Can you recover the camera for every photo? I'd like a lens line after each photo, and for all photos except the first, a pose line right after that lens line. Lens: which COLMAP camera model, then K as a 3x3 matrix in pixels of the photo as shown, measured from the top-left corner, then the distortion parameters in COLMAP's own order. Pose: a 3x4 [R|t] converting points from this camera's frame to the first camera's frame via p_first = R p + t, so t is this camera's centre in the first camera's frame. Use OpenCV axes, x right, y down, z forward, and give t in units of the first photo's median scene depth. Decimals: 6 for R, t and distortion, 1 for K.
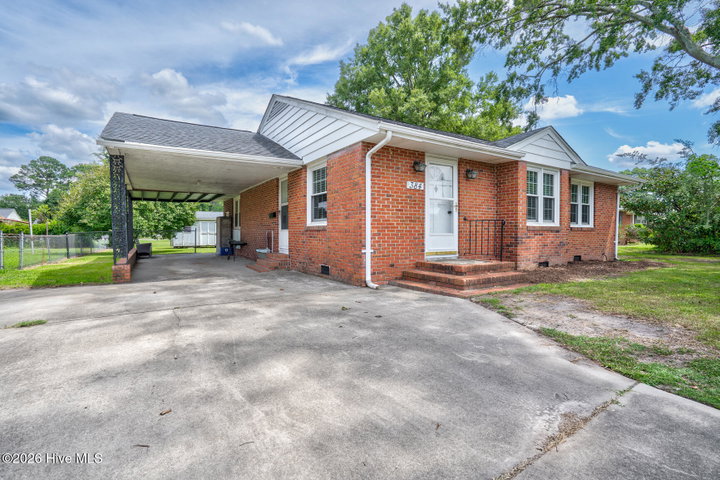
lens RADIAL K [[334.7, 0, 360.0], [0, 334.7, 240.0], [0, 0, 1]] dist [-0.020532, 0.000716]
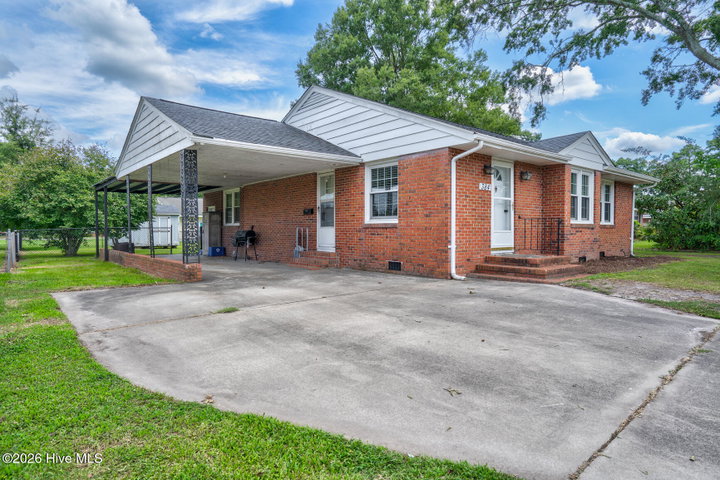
lens RADIAL K [[409.4, 0, 360.0], [0, 409.4, 240.0], [0, 0, 1]] dist [0.003073, -0.000872]
pose [[0.990662, -0.003499, 0.136298, -0.326768], [0.003095, 0.999990, 0.003174, 0.004244], [-0.136308, -0.002723, 0.990663, -0.208332]]
